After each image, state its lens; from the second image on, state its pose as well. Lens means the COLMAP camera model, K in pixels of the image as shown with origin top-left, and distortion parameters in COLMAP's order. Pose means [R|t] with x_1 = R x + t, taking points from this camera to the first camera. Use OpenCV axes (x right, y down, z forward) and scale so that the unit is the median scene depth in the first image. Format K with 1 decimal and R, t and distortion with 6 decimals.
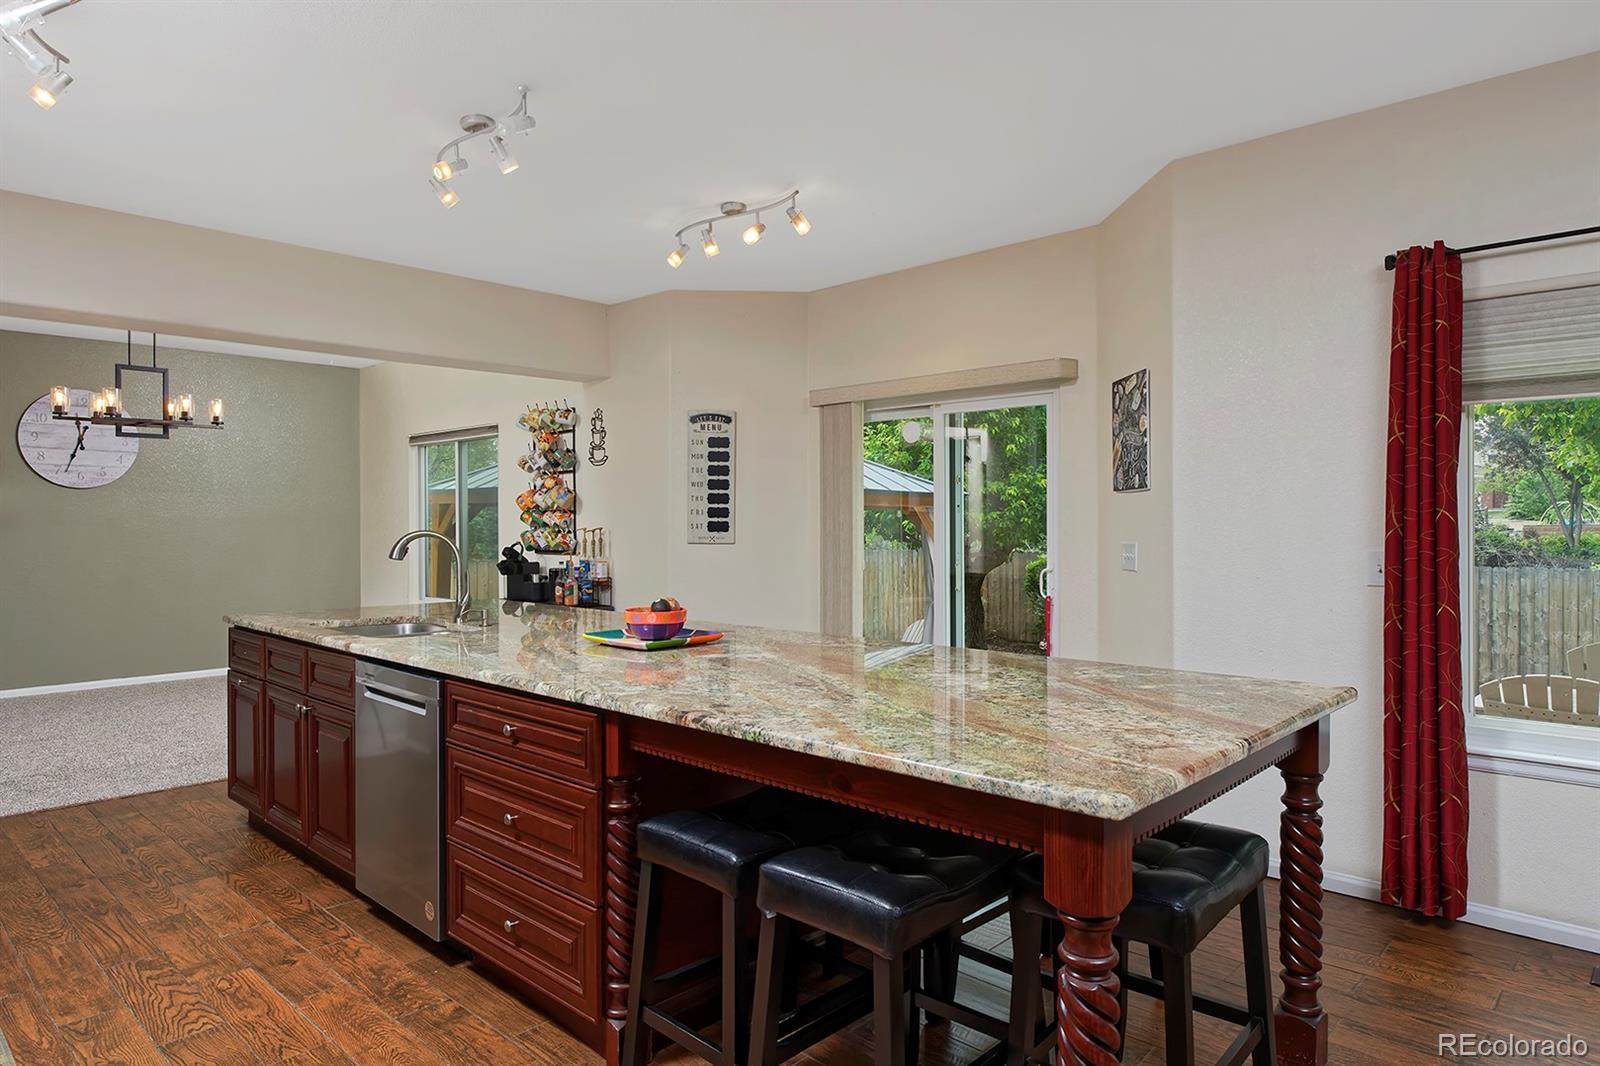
lens RADIAL K [[962.8, 0, 807.0], [0, 962.8, 531.0], [0, 0, 1]] dist [0.000602, -0.001993]
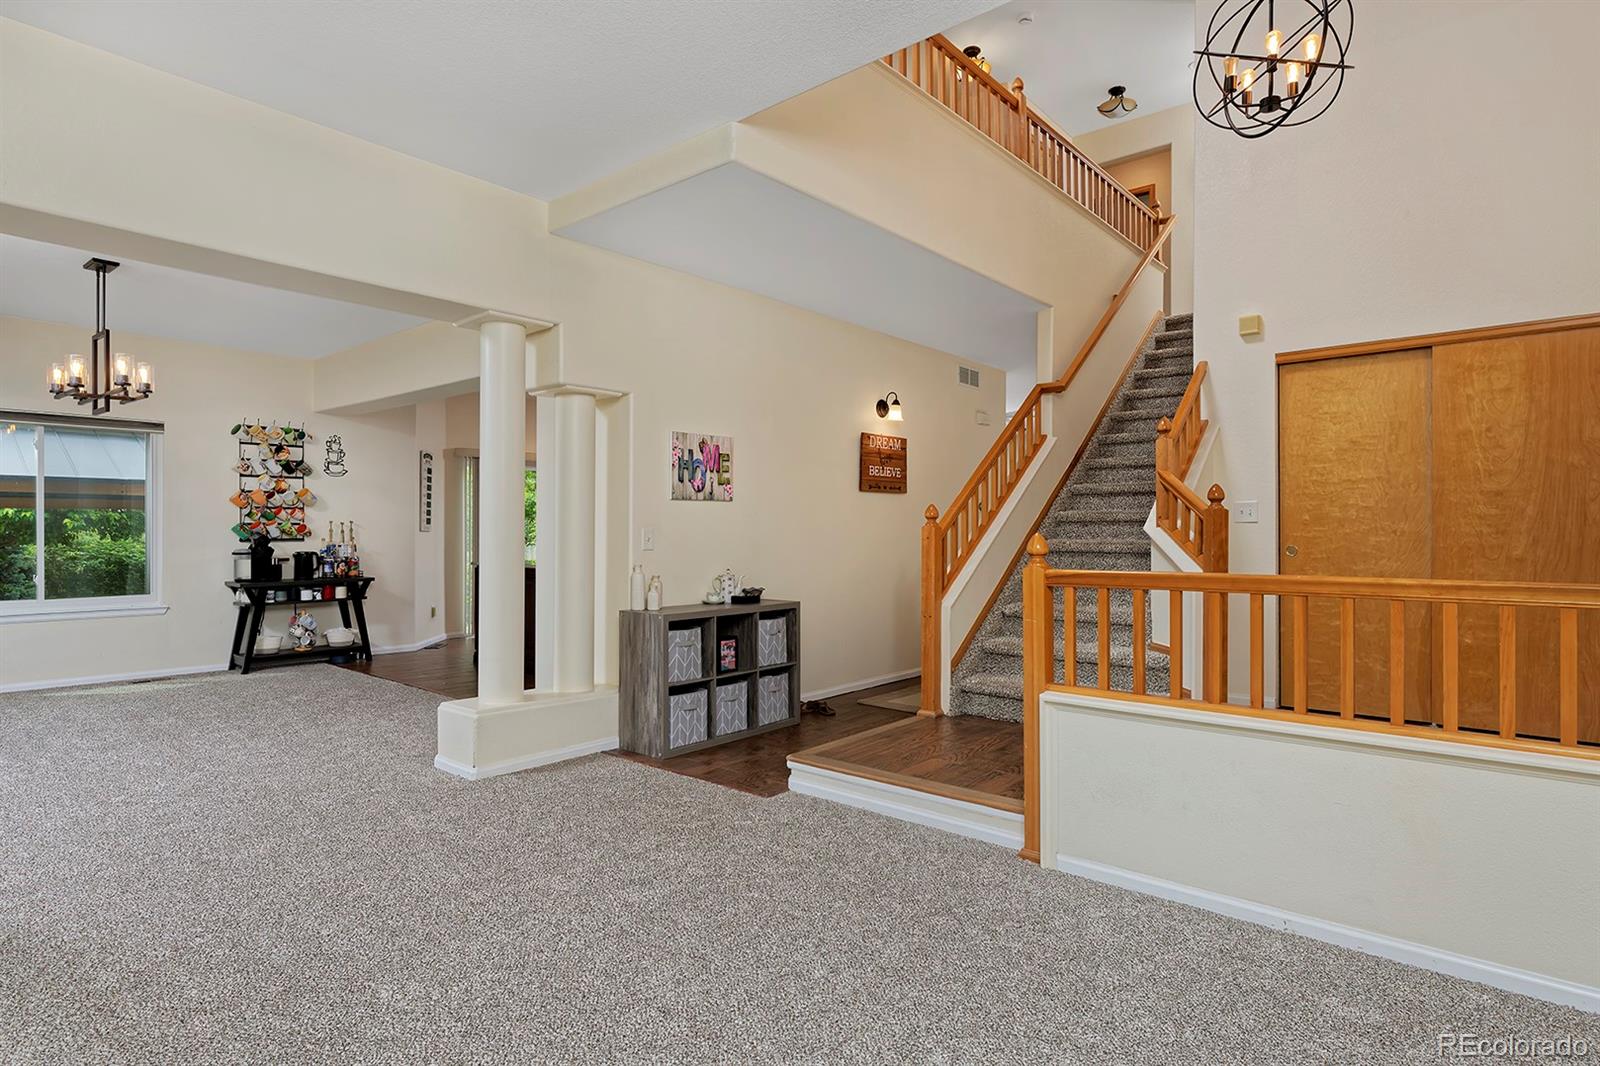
lens RADIAL K [[856.8, 0, 807.2], [0, 856.8, 530.7], [0, 0, 1]] dist [0.001794, -0.000706]
pose [[-0.050531, 0.000846, 0.998722, -1.480504], [0.008203, 0.999966, -0.000432, 0.016306], [-0.998689, 0.008171, -0.050536, 0.385839]]
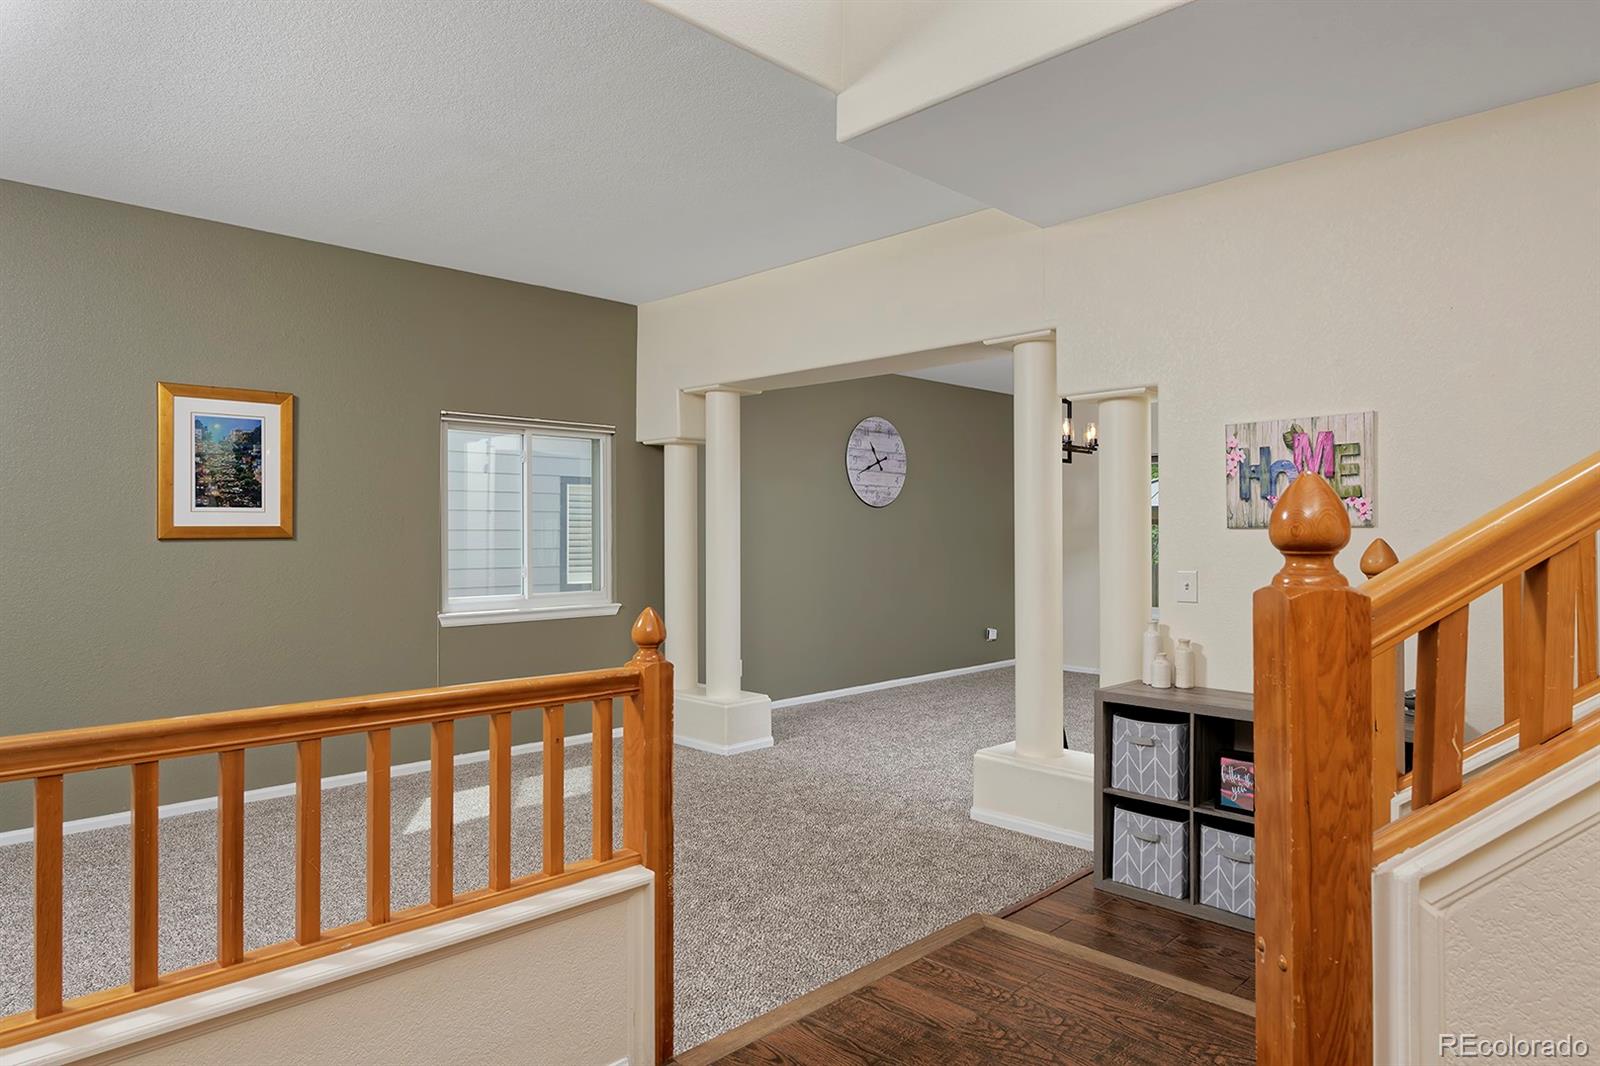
lens RADIAL K [[962.8, 0, 807.0], [0, 962.8, 531.0], [0, 0, 1]] dist [0.000602, -0.001993]
pose [[0.999377, -0.000395, -0.035301, -0.925656], [0.000009, 0.999940, -0.010943, -0.005593], [0.035303, 0.010936, 0.999317, -0.116935]]
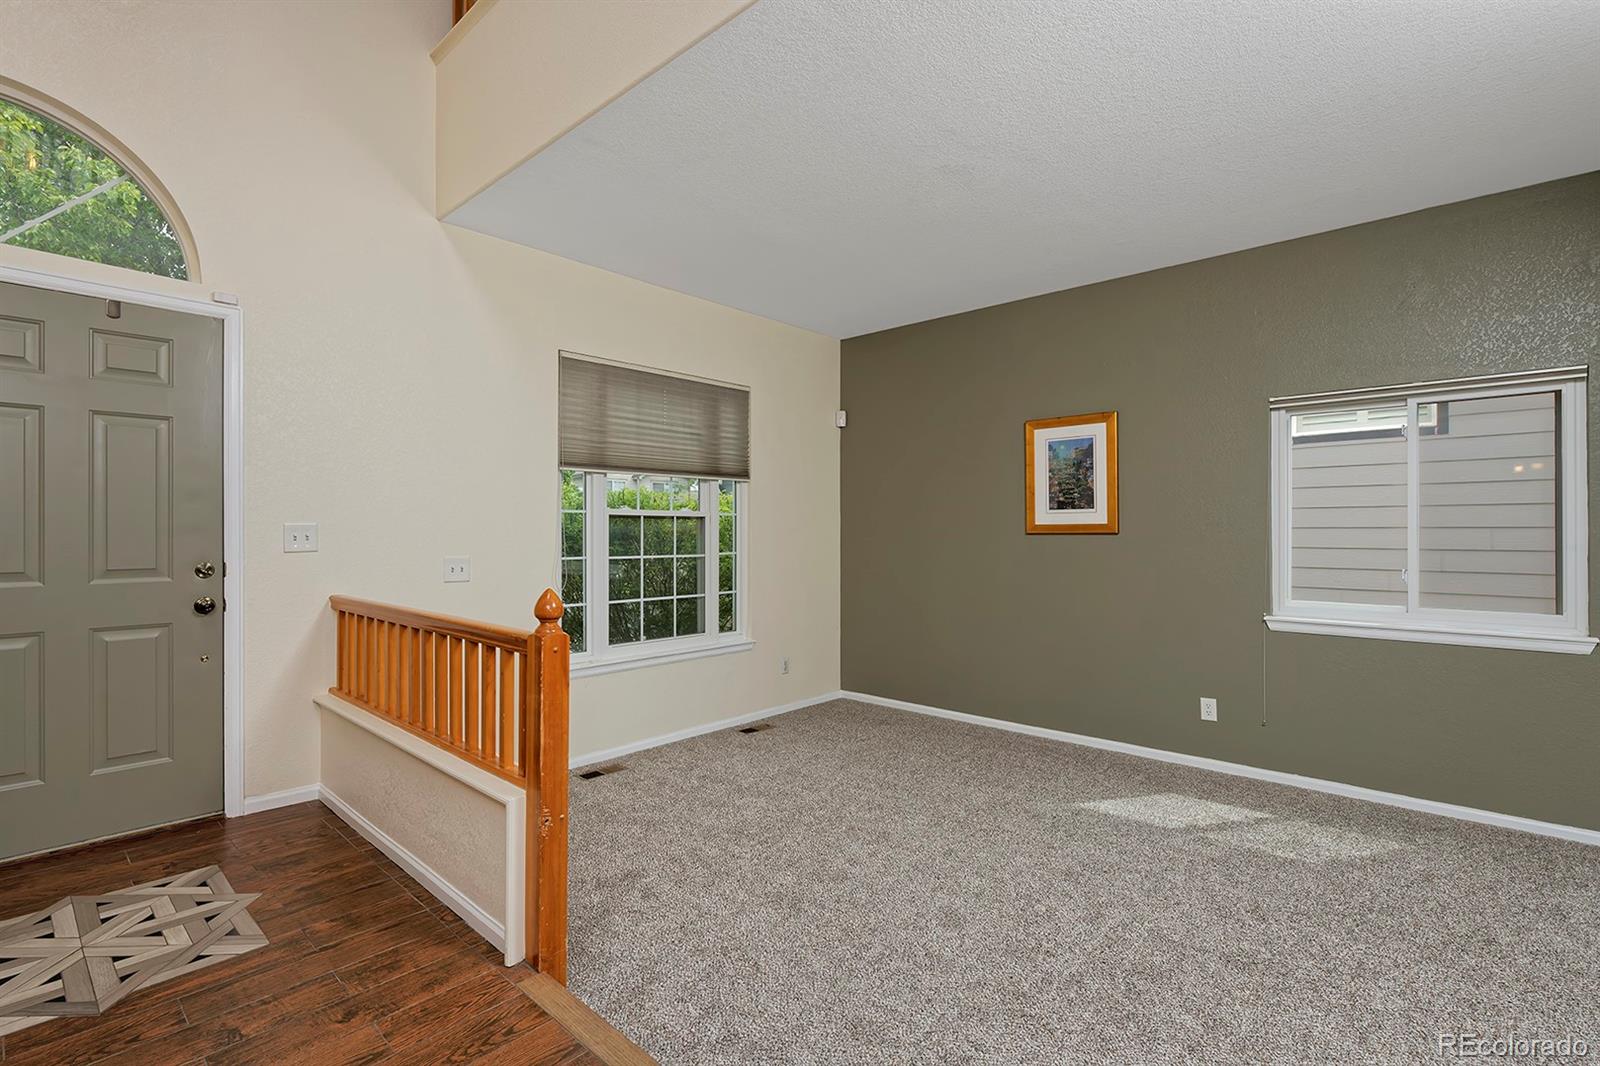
lens RADIAL K [[738.3, 0, 800.0], [0, 738.3, 533.0], [0, 0, 1]] dist [-0.002699, 0.000057]
pose [[0.015126, 0.003216, -0.999880, -0.671994], [-0.010357, 0.999942, 0.003059, -0.008162], [0.999832, 0.010309, 0.015159, 0.332280]]
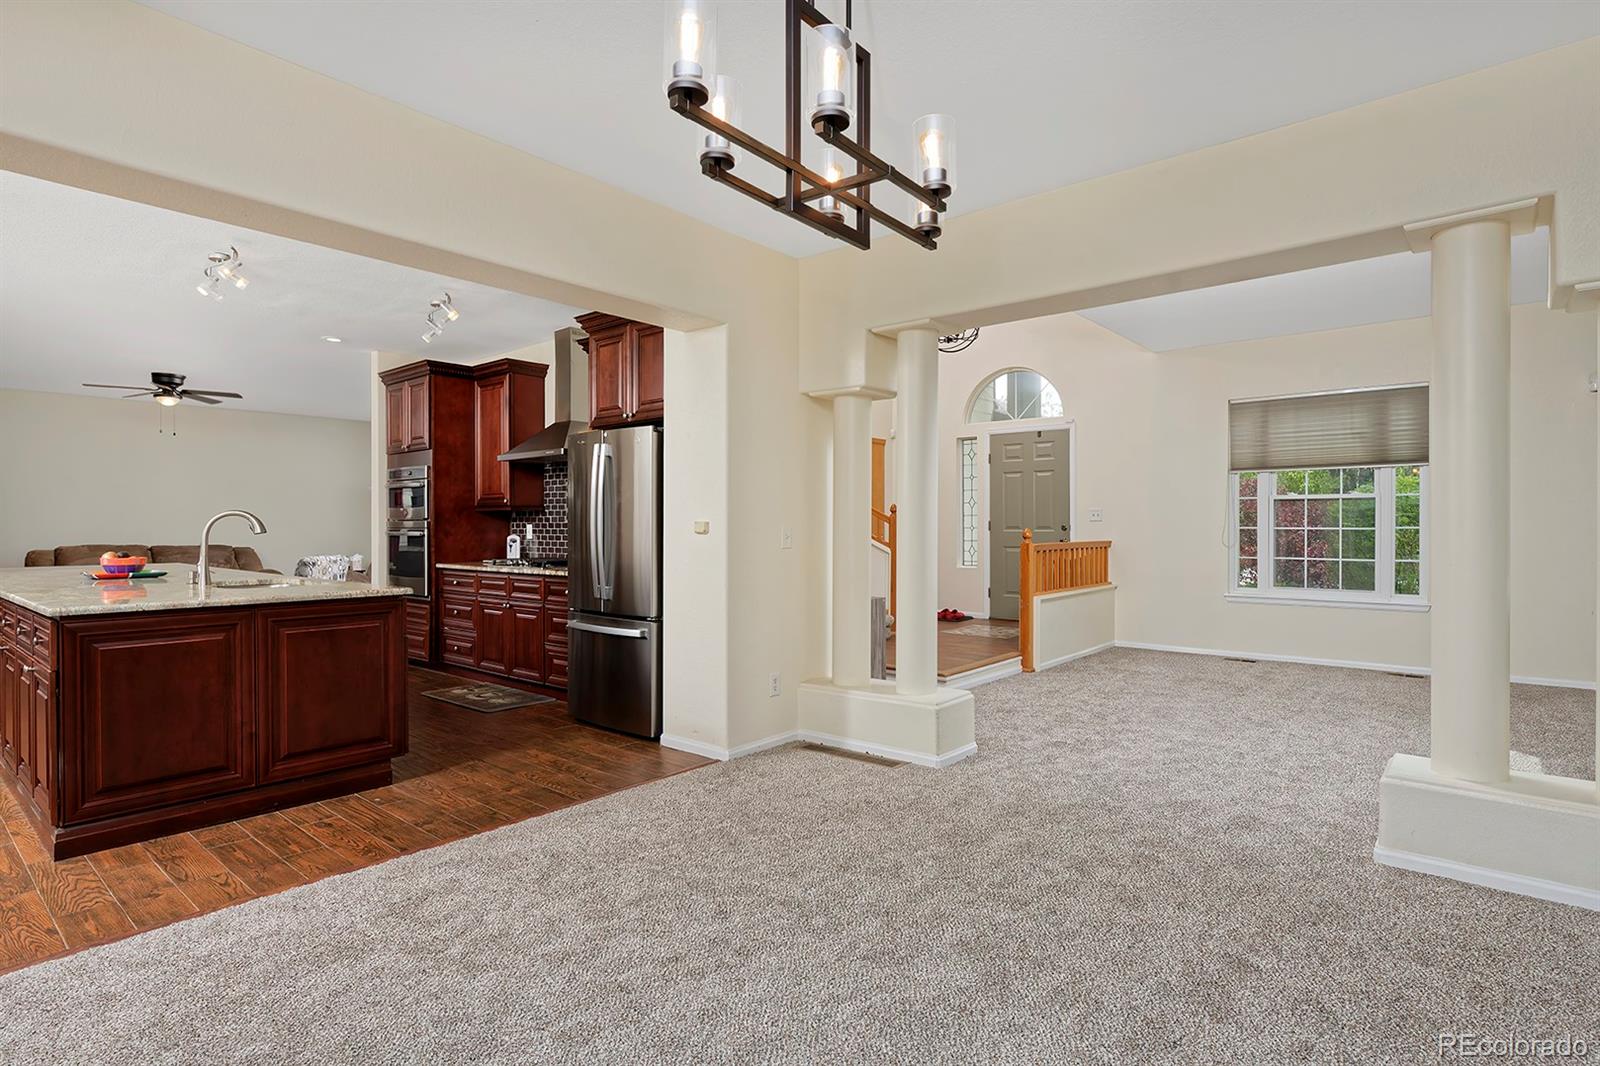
lens RADIAL K [[813.8, 0, 807.6], [0, 813.8, 531.5], [0, 0, 1]] dist [-0.004553, -0.000445]
pose [[-0.998305, 0.001013, -0.058189, -0.648802], [0.000085, 0.999873, 0.015941, 0.005940], [0.058198, 0.015909, -0.998178, 1.266377]]
